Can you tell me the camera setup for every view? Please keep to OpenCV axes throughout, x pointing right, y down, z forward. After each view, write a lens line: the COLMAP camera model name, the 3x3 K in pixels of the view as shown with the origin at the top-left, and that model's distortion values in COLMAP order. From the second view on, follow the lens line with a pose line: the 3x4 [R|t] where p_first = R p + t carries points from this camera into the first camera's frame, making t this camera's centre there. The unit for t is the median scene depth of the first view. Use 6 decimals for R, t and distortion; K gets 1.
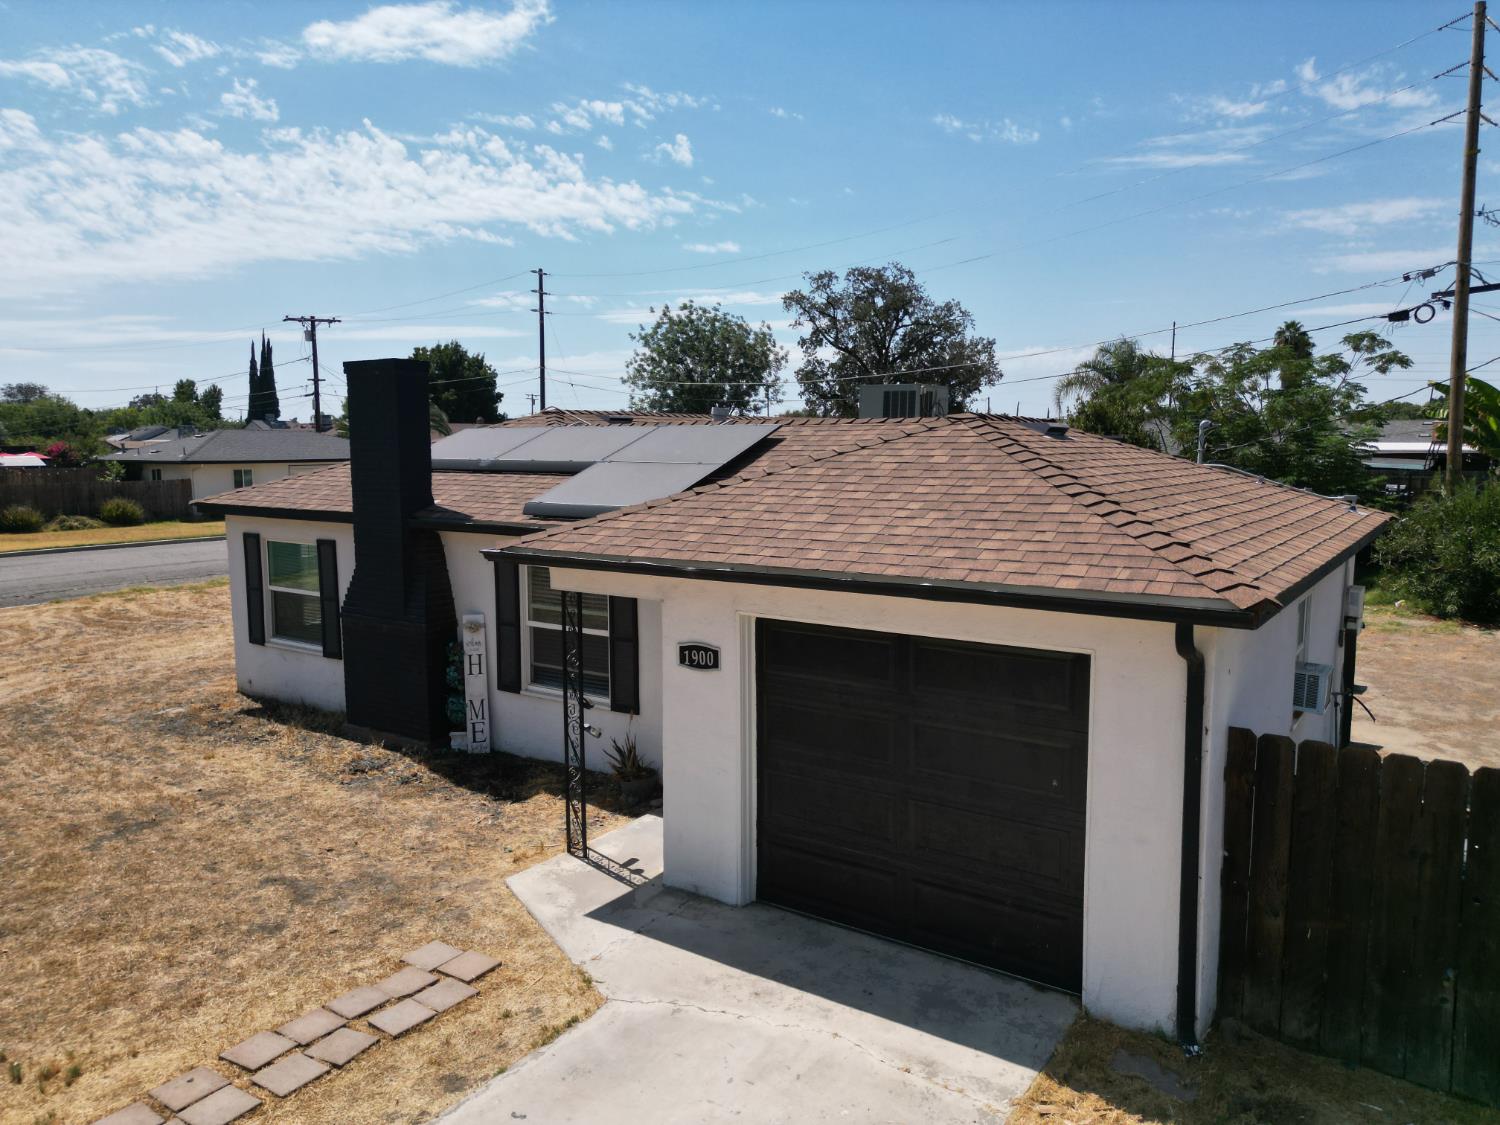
lens RADIAL K [[1048.0, 0, 748.9], [0, 1048.0, 559.4], [0, 0, 1]] dist [0.011941, -0.008261]
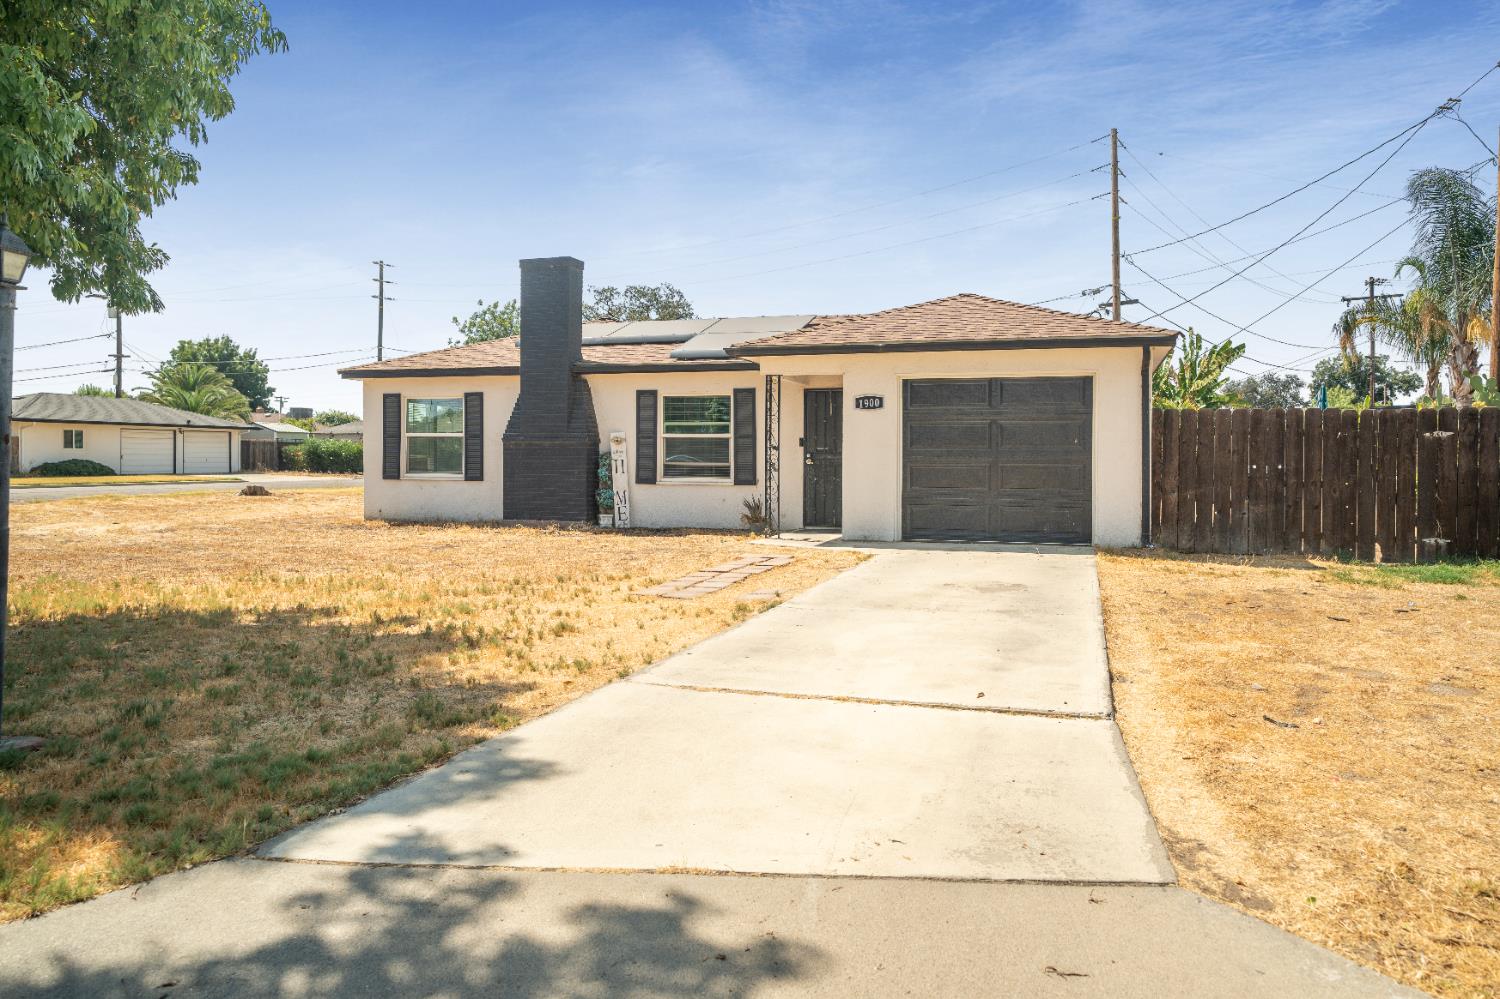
lens RADIAL K [[983.9, 0, 753.7], [0, 983.9, 498.1], [0, 0, 1]] dist [-0.017794, 0.003076]
pose [[0.954335, 0.005557, 0.298687, -0.437155], [0.019497, 0.996537, -0.080836, 0.229529], [-0.298102, 0.082968, 0.950921, -0.315144]]
